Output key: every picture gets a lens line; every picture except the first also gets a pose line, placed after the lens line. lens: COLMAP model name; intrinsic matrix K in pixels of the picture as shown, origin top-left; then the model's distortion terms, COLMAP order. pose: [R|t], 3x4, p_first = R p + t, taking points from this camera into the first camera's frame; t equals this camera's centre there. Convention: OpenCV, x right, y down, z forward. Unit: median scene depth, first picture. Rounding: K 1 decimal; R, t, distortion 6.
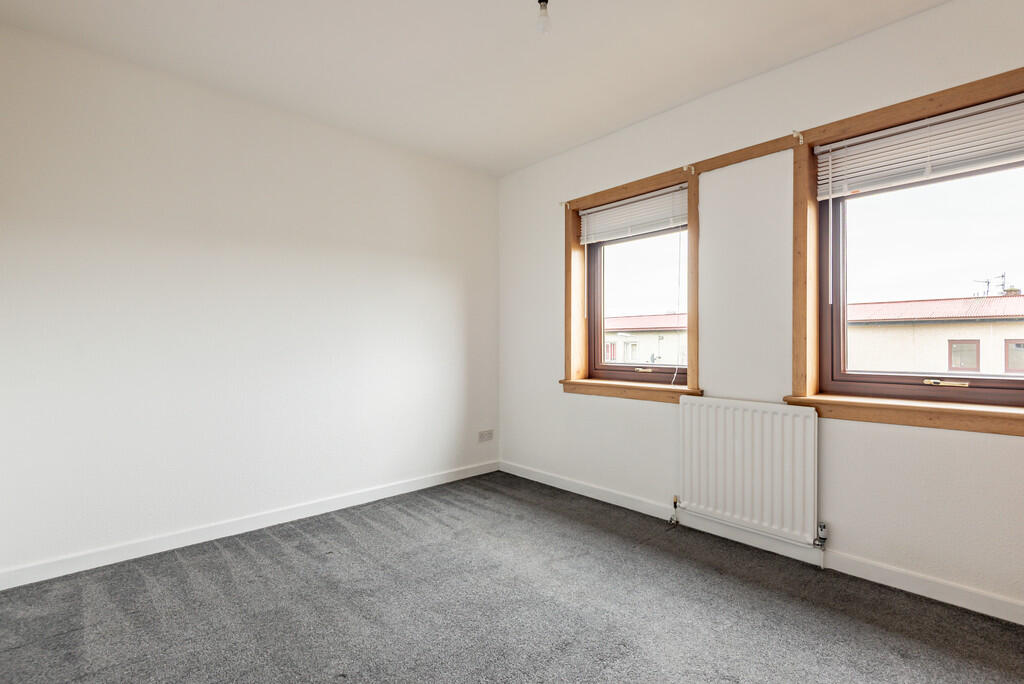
lens RADIAL K [[467.8, 0, 517.4], [0, 467.8, 344.8], [0, 0, 1]] dist [-0.008745, -0.006827]
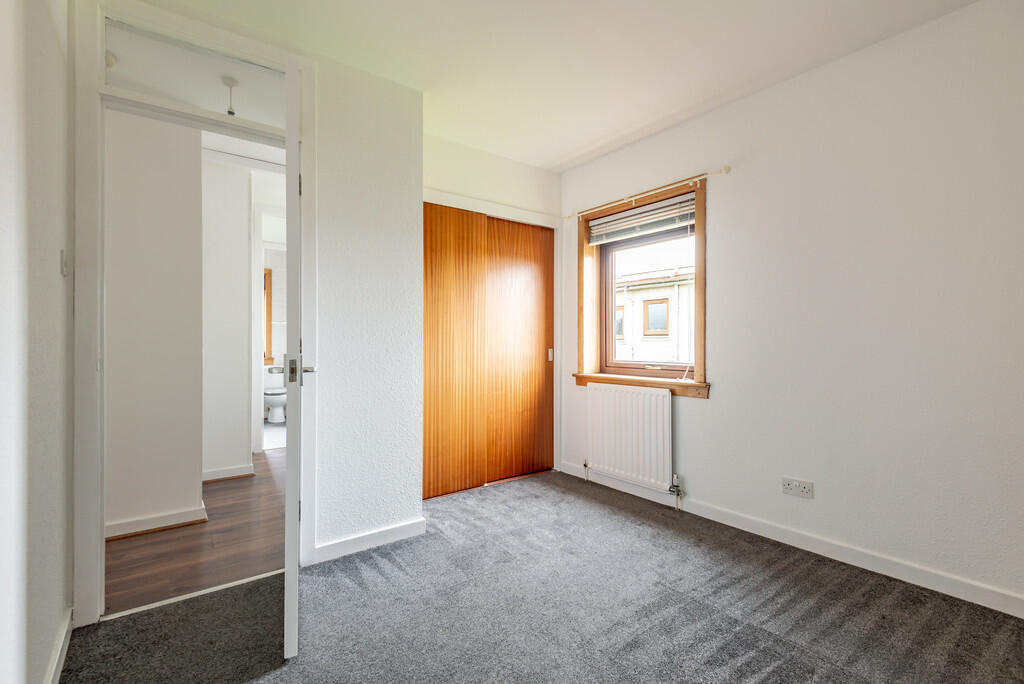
lens RADIAL K [[467.8, 0, 506.5], [0, 467.8, 341.9], [0, 0, 1]] dist [-0.008745, -0.006827]
pose [[0.993825, -0.006271, -0.110783, 0.269334], [0.006685, 0.999972, 0.003368, -0.008095], [0.110759, -0.004088, 0.993839, -0.324967]]
